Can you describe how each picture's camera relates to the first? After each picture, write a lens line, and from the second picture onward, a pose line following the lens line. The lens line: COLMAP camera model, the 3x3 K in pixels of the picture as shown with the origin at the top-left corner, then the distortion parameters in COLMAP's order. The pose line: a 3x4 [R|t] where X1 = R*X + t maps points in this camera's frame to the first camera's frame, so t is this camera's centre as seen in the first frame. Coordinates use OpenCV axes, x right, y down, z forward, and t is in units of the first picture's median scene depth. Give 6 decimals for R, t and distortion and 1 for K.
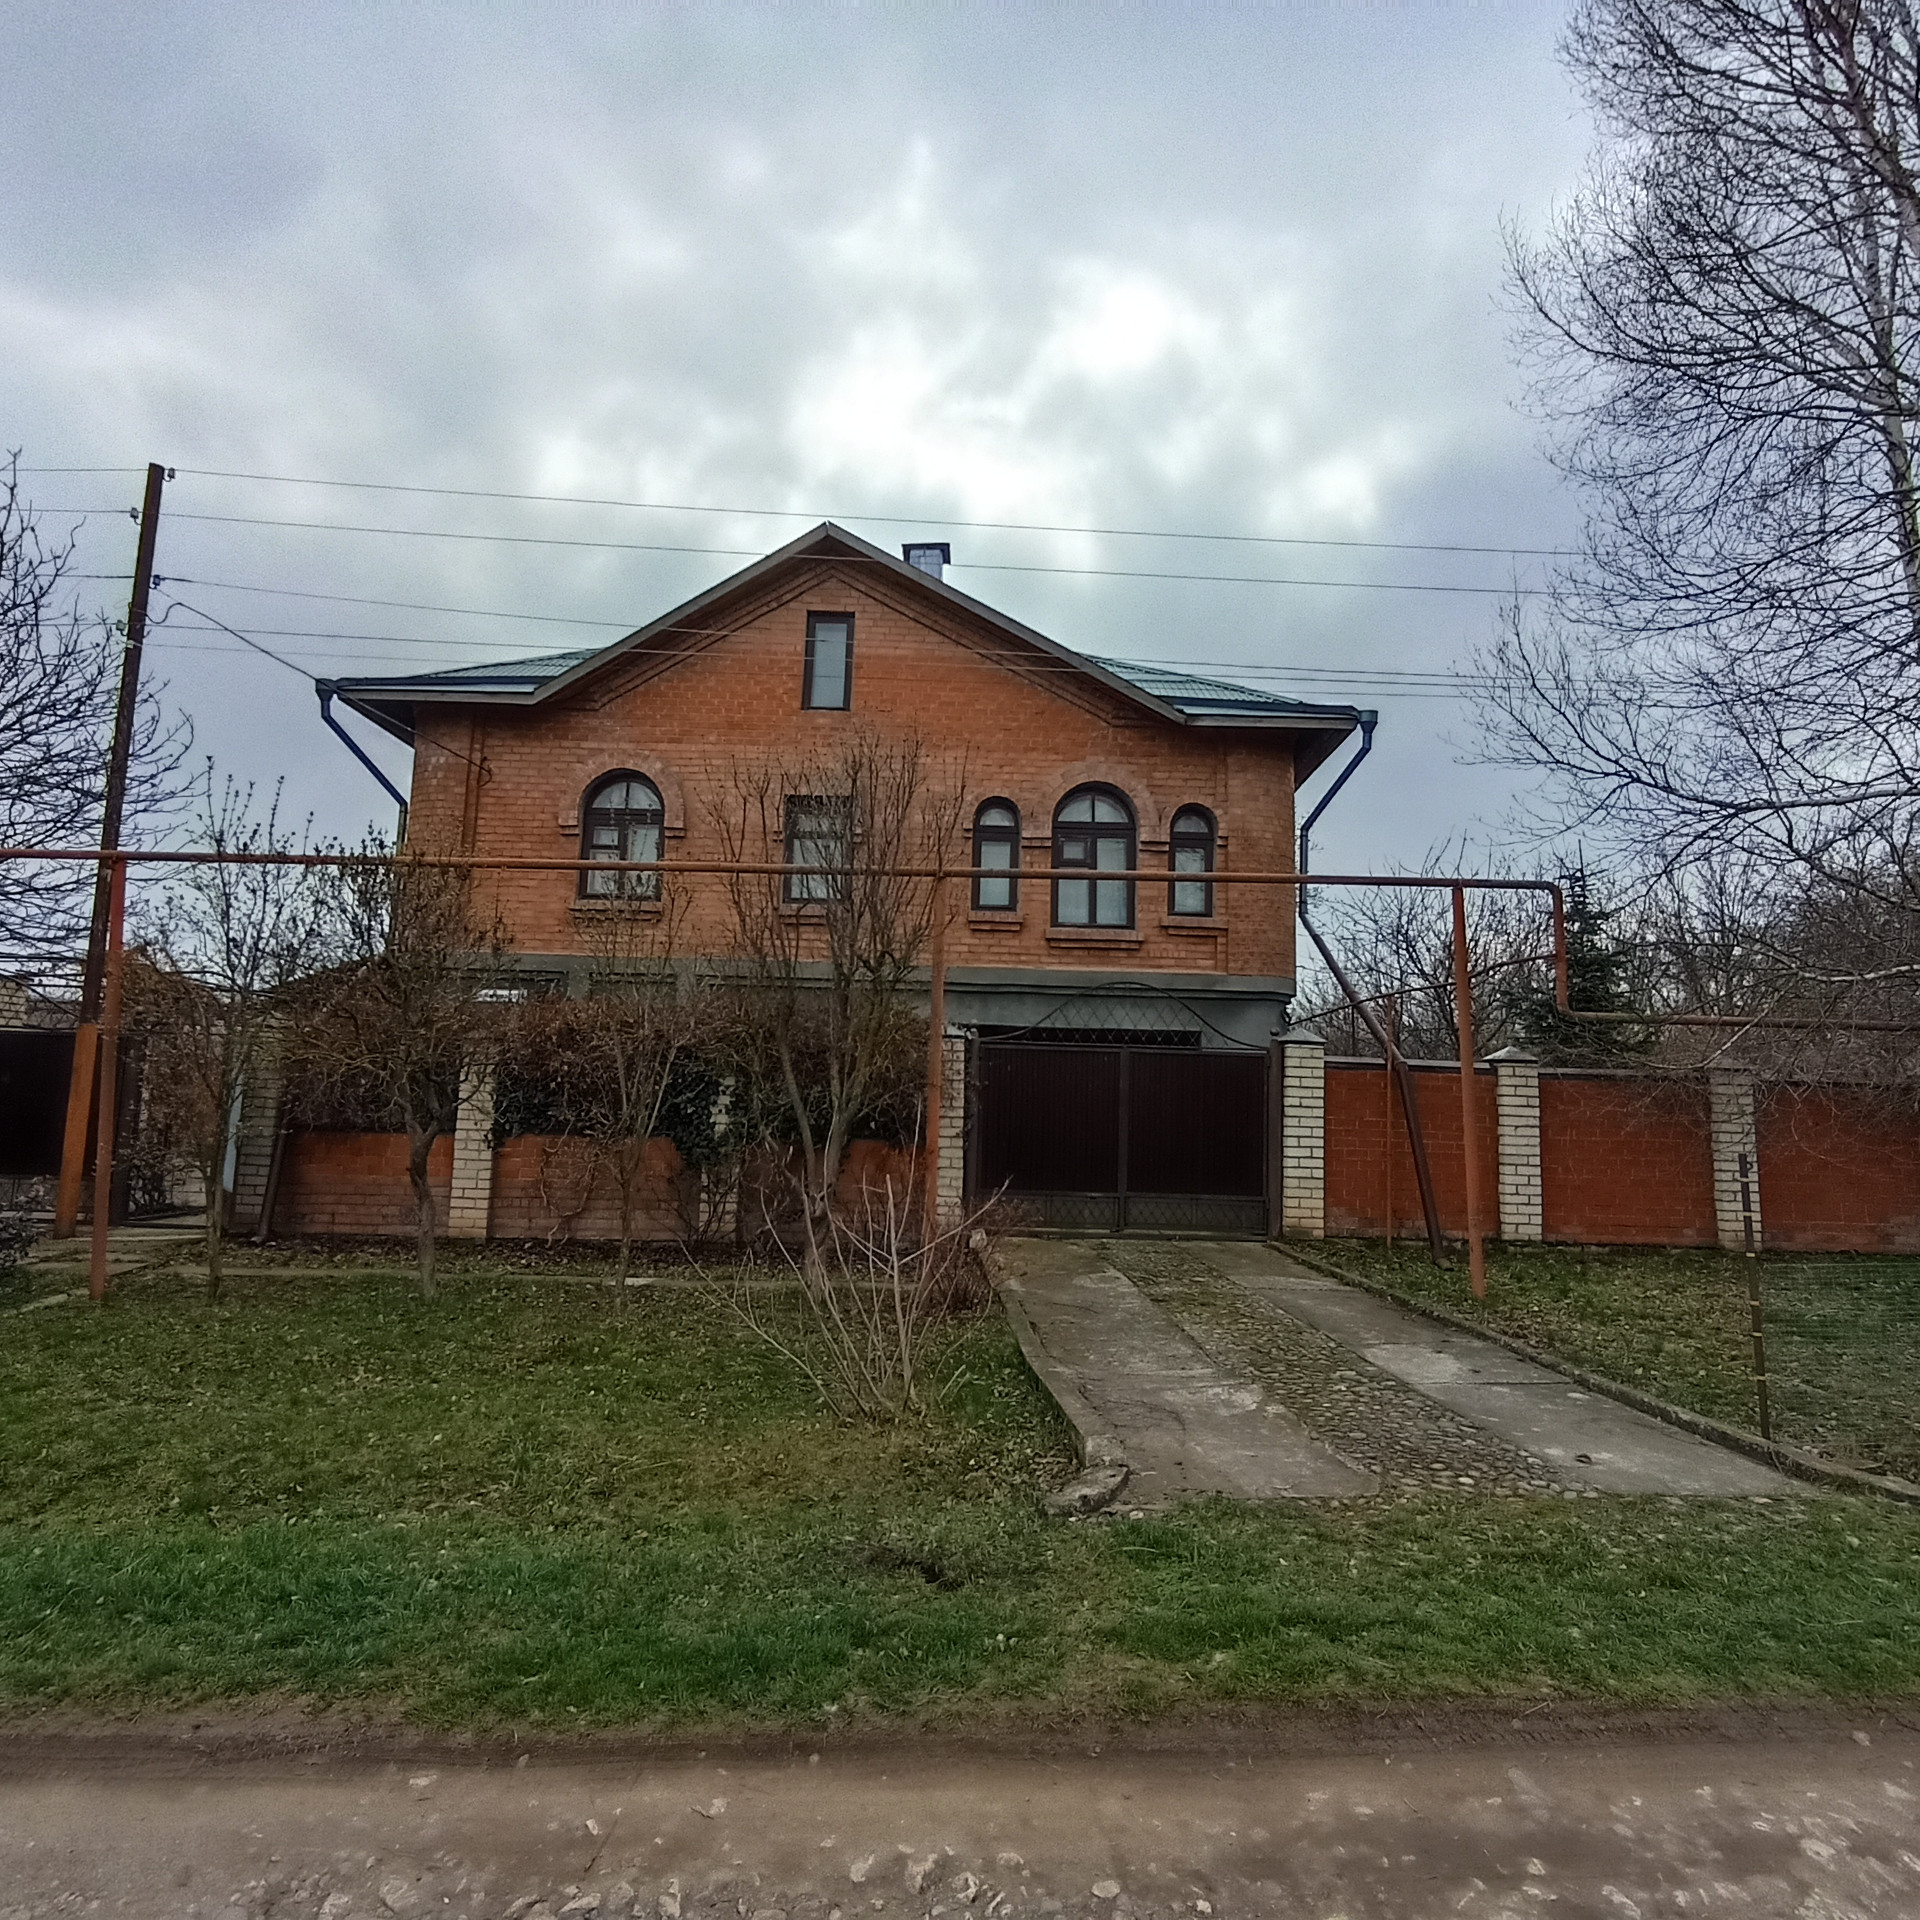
lens RADIAL K [[1136.2, 0, 960.1], [0, 1136.2, 947.9], [0, 0, 1]] dist [-0.031209, 0.003525]
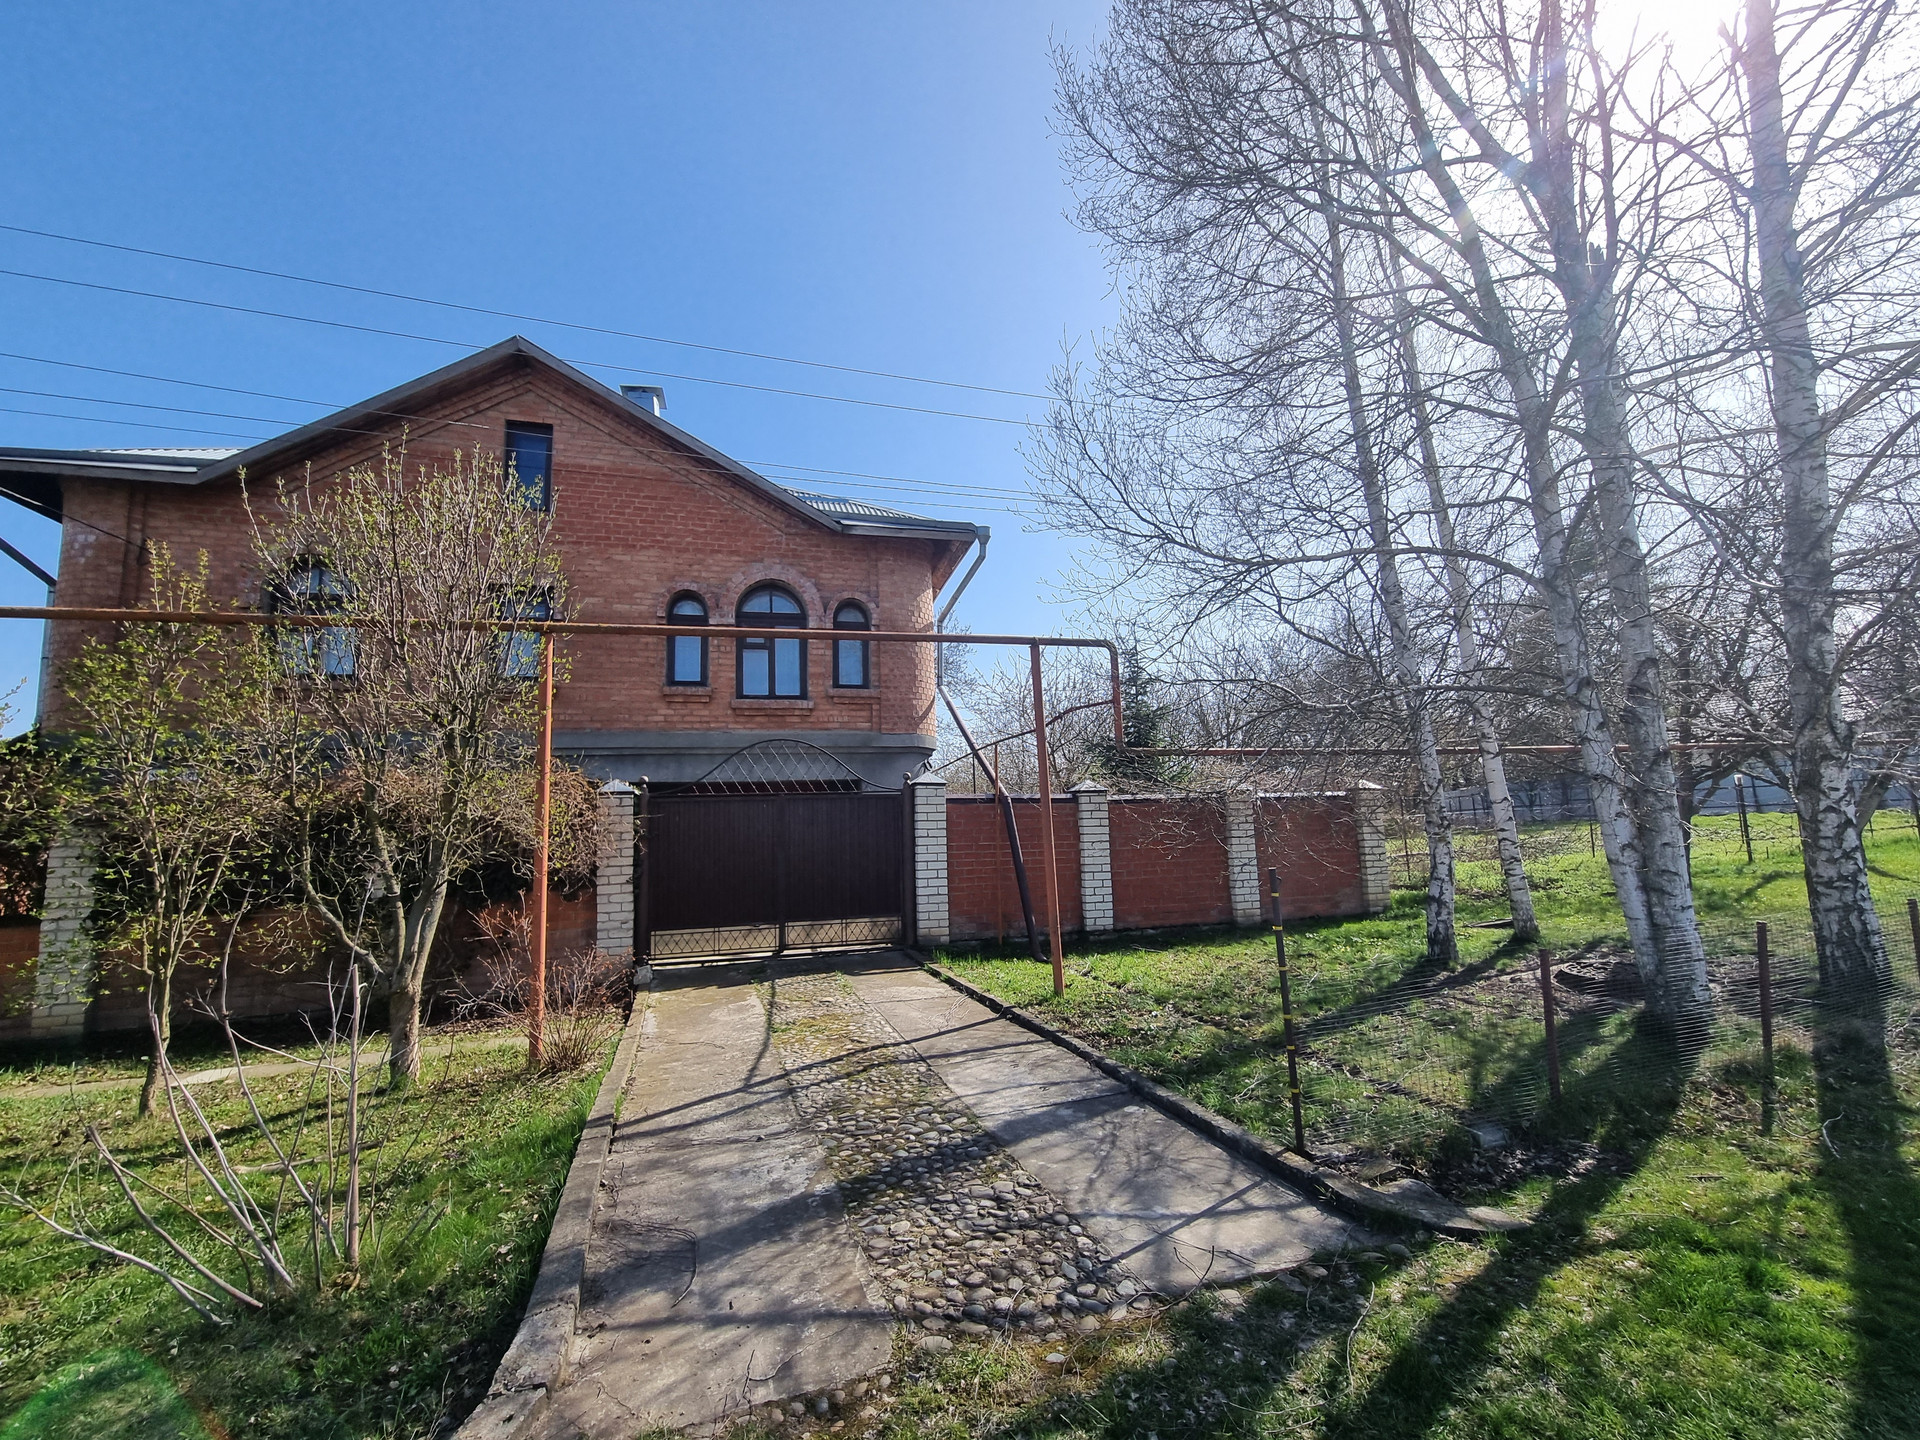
lens RADIAL K [[772.3, 0, 961.8], [0, 772.3, 728.1], [0, 0, 1]] dist [0.001299, 0.000056]
pose [[0.961805, -0.024738, 0.272617, 0.091067], [0.024785, 0.999687, 0.003271, 0.017341], [-0.272612, 0.003611, 0.962117, 0.154560]]
